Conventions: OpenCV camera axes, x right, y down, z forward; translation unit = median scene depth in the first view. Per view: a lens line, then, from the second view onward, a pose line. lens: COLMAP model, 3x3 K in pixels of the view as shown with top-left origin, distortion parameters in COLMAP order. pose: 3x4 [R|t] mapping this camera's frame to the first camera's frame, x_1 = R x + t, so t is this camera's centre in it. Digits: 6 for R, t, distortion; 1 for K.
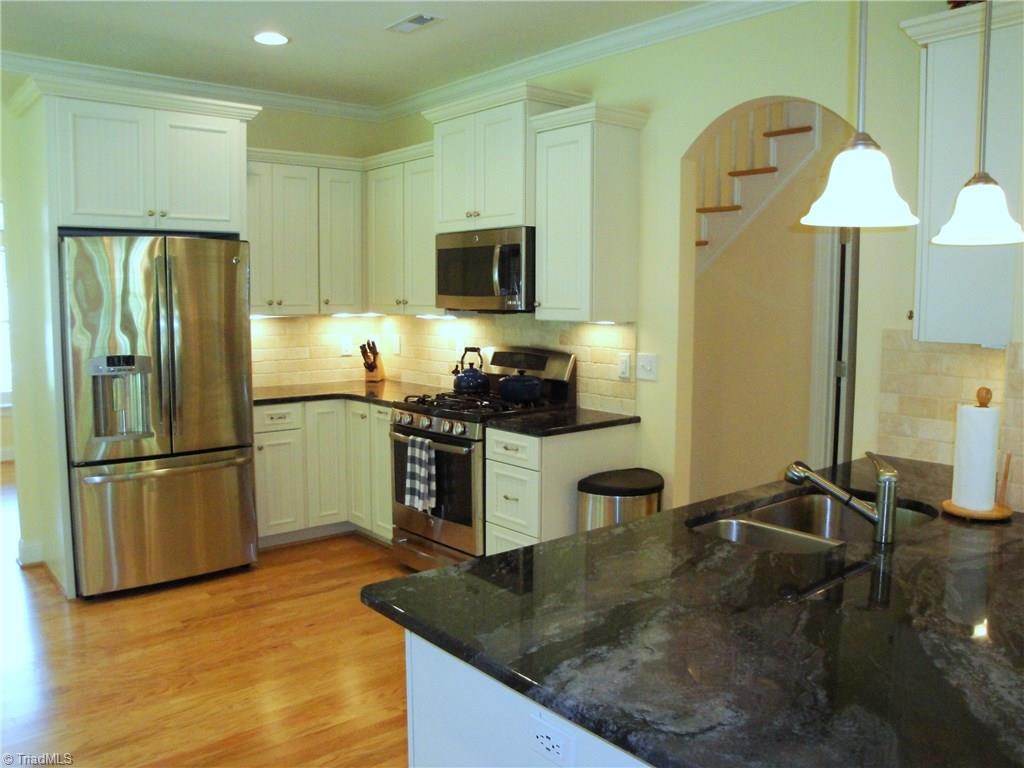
lens RADIAL K [[845.2, 0, 515.7], [0, 845.2, 386.9], [0, 0, 1]] dist [-0.150904, 0.098924]
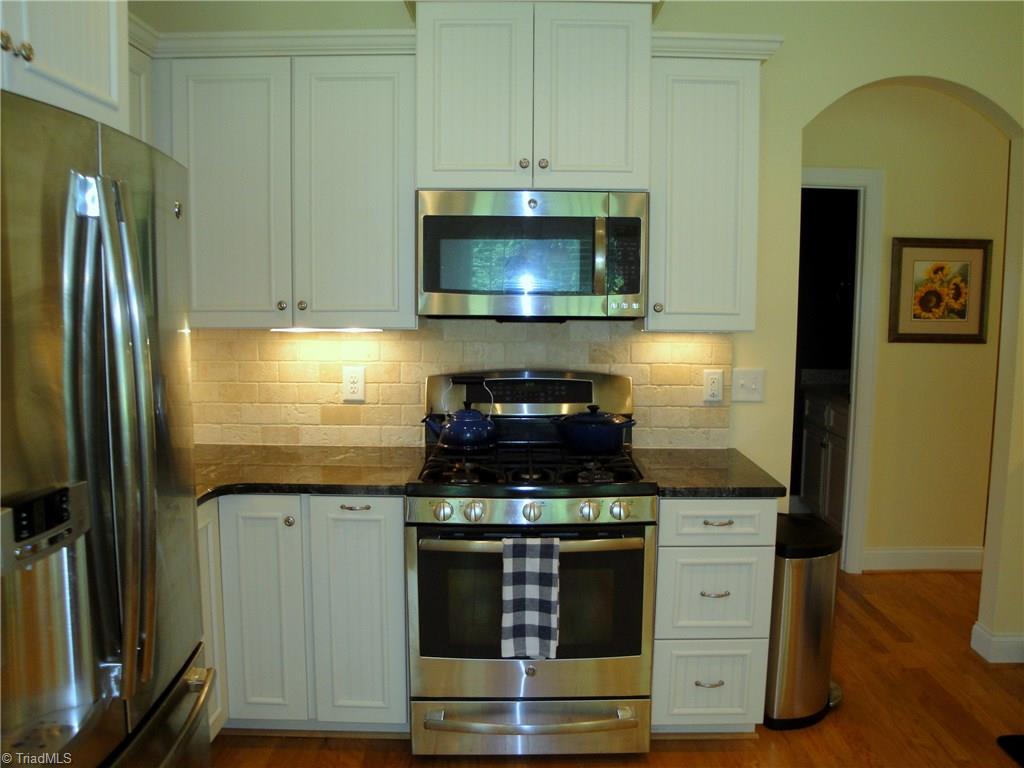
lens RADIAL K [[845.2, 0, 511.8], [0, 845.2, 384.3], [0, 0, 1]] dist [-0.150904, 0.098924]
pose [[0.627416, -0.084020, 0.774138, -0.582969], [0.075767, 0.996032, 0.046695, -0.076838], [-0.774989, 0.029357, 0.631292, 0.661359]]
